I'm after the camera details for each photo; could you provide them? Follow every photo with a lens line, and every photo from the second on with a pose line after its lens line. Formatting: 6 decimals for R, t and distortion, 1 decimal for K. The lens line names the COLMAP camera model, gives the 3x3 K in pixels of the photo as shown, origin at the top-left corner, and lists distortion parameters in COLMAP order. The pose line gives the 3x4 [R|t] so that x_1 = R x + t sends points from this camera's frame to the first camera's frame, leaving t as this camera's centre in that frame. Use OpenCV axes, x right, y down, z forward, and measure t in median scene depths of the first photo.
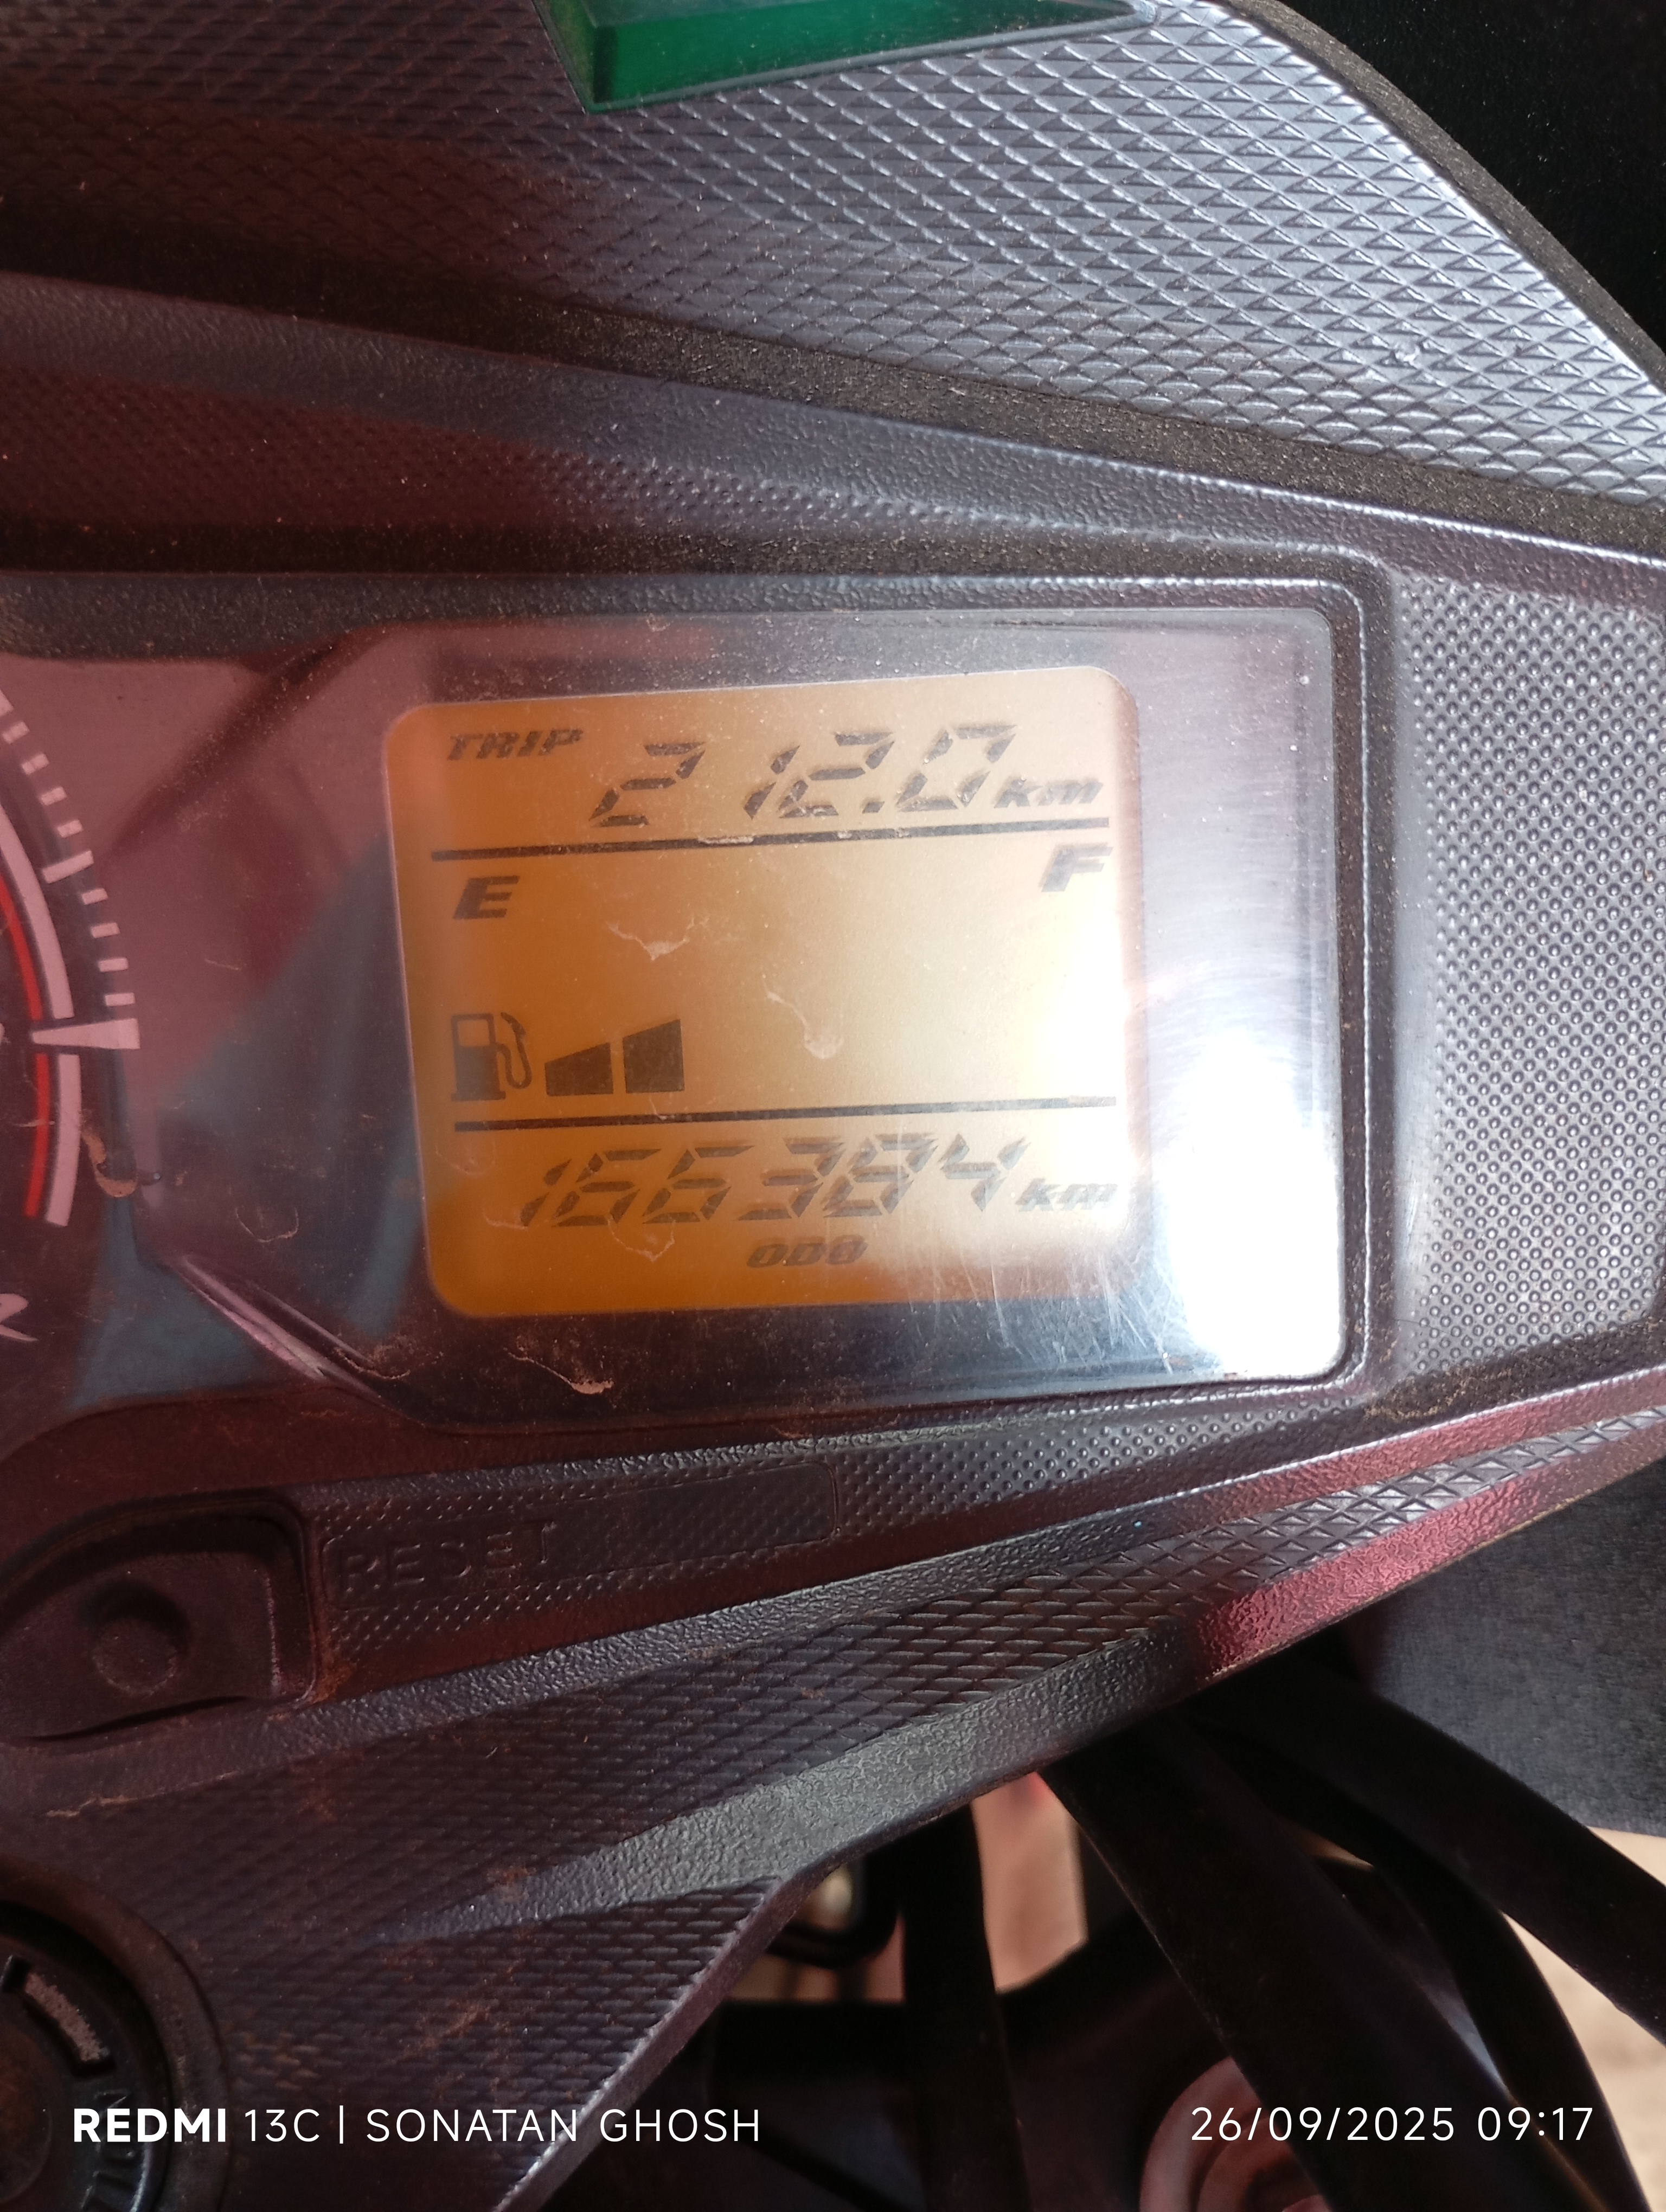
lens RADIAL K [[1963.1, 0, 842.9], [0, 1963.1, 1112.4], [0, 0, 1]] dist [0.005978, -0.095043]
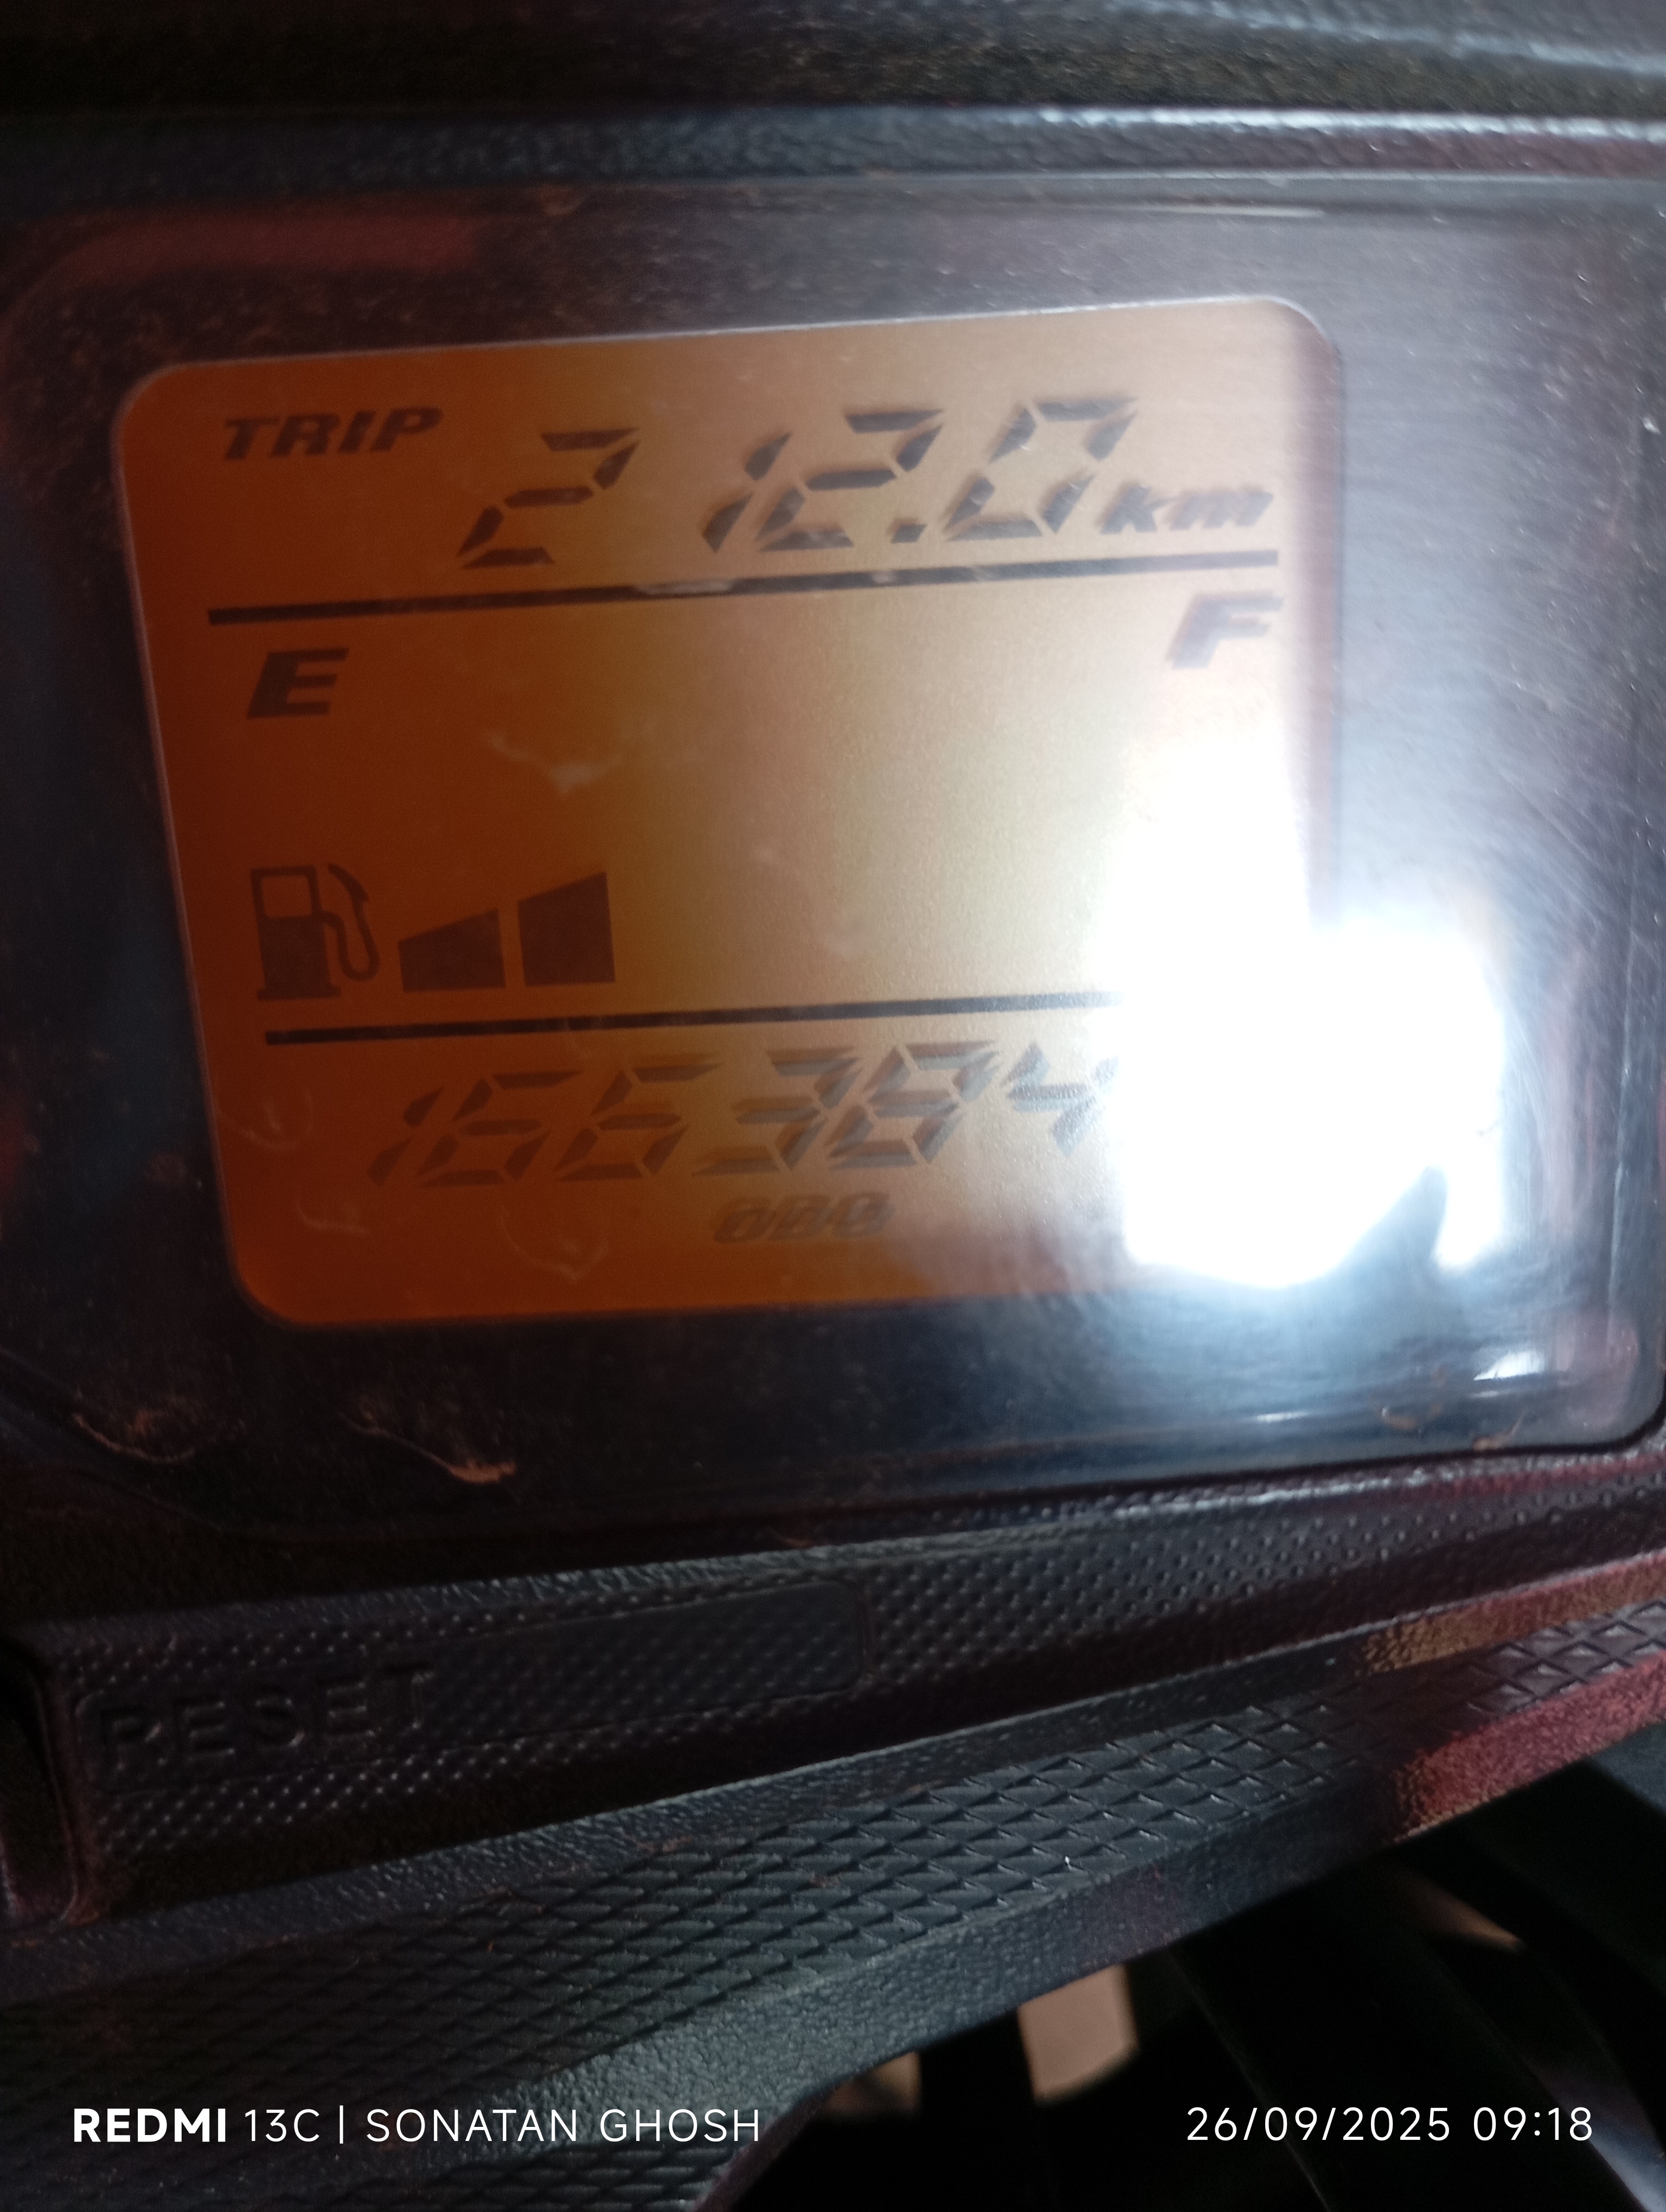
lens RADIAL K [[1963.1, 0, 821.5], [0, 1963.1, 1115.1], [0, 0, 1]] dist [0.005978, -0.095043]
pose [[0.999388, -0.011649, 0.032980, -0.037023], [0.007631, 0.992814, 0.119426, -0.048418], [-0.034134, -0.119101, 0.992295, 0.373324]]
